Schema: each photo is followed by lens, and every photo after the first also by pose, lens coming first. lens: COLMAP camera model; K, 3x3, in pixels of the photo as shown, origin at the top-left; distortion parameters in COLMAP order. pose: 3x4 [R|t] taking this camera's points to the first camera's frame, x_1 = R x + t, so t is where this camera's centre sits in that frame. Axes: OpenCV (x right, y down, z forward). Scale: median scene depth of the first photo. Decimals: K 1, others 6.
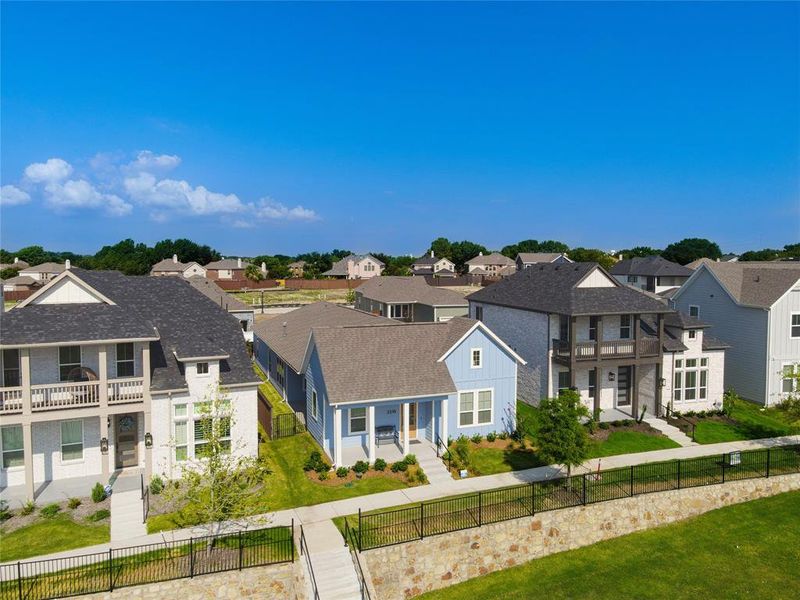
lens RADIAL K [[585.7, 0, 404.6], [0, 585.7, 293.4], [0, 0, 1]] dist [0.017213, -0.002236]
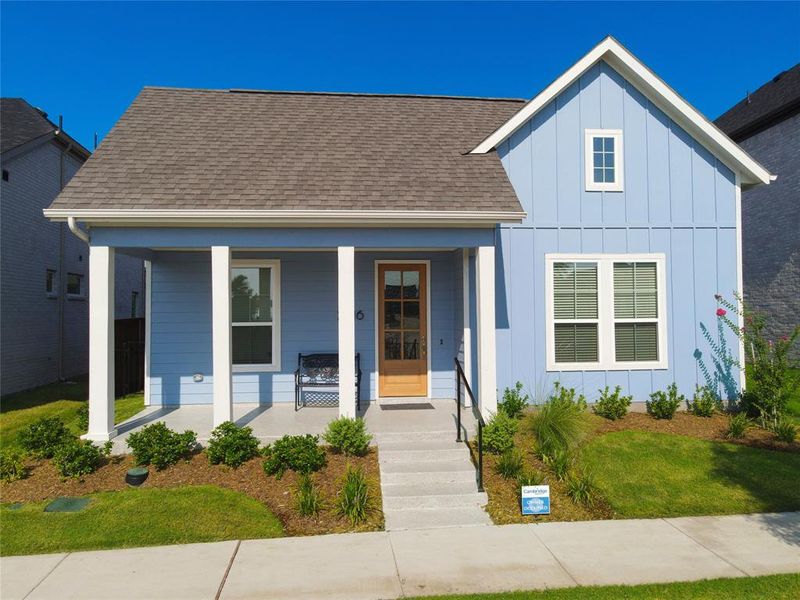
lens RADIAL K [[585.7, 0, 401.4], [0, 585.7, 288.1], [0, 0, 1]] dist [0.017213, -0.002236]
pose [[0.961834, -0.020918, -0.272831, 0.107071], [-0.005604, 0.995359, -0.096070, 0.226619], [0.273575, 0.093933, 0.957253, 0.693305]]
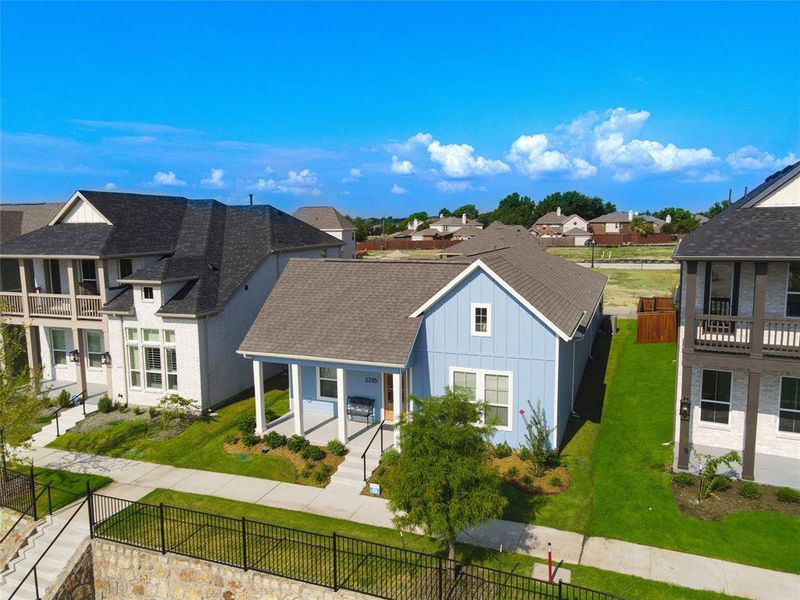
lens RADIAL K [[585.7, 0, 402.0], [0, 585.7, 297.2], [0, 0, 1]] dist [0.017213, -0.002236]
pose [[0.732167, 0.079049, -0.676522, 0.504189], [-0.028455, 0.995925, 0.085575, 0.037941], [0.680530, -0.043405, 0.731433, 0.517719]]
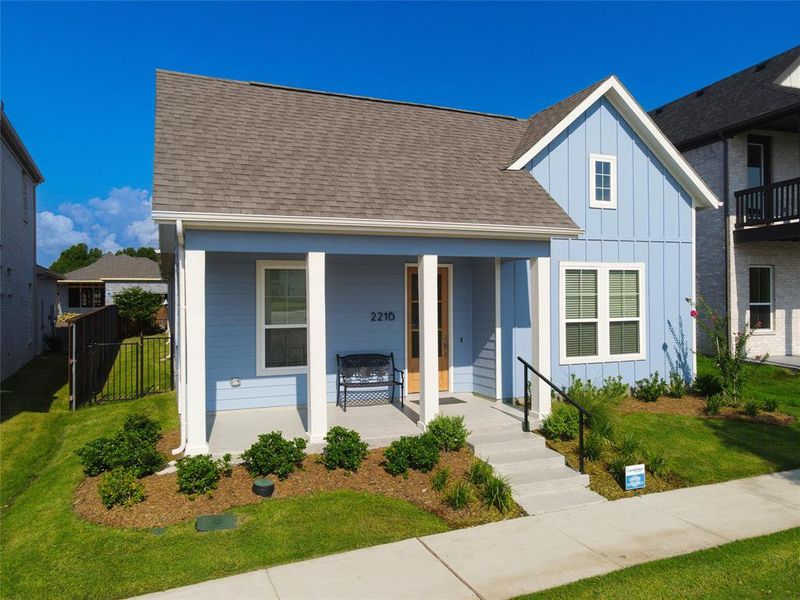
lens RADIAL K [[585.7, 0, 402.7], [0, 585.7, 286.5], [0, 0, 1]] dist [0.017213, -0.002236]
pose [[0.999871, -0.007956, 0.013982, -0.015052], [0.008963, 0.997258, -0.073465, 0.217396], [-0.013359, 0.073580, 0.997200, 0.657091]]
